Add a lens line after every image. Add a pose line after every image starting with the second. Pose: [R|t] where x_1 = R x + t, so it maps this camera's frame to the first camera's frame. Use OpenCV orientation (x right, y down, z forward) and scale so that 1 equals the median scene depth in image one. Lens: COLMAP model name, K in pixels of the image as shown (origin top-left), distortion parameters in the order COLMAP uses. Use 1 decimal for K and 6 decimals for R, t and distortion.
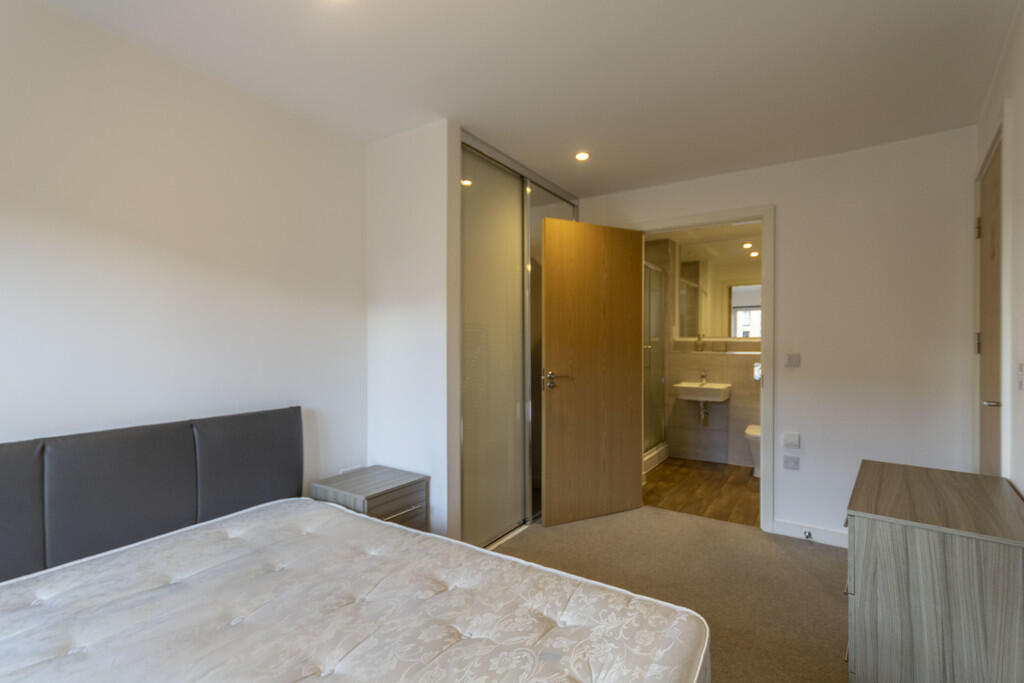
lens RADIAL K [[475.6, 0, 514.1], [0, 475.6, 343.8], [0, 0, 1]] dist [-0.001310, -0.000005]
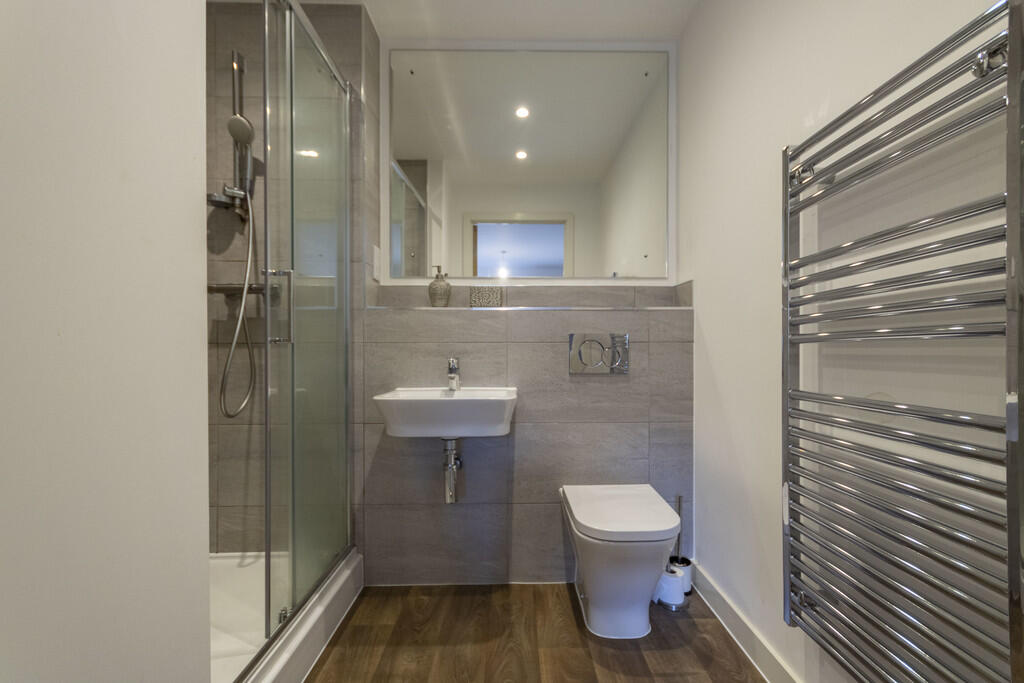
lens RADIAL K [[475.6, 0, 514.8], [0, 475.6, 346.6], [0, 0, 1]] dist [-0.001310, -0.000005]
pose [[0.832874, -0.001838, 0.553460, 0.223768], [0.004186, 0.999987, -0.002979, 0.050309], [-0.553447, 0.004798, 0.832870, 0.639861]]
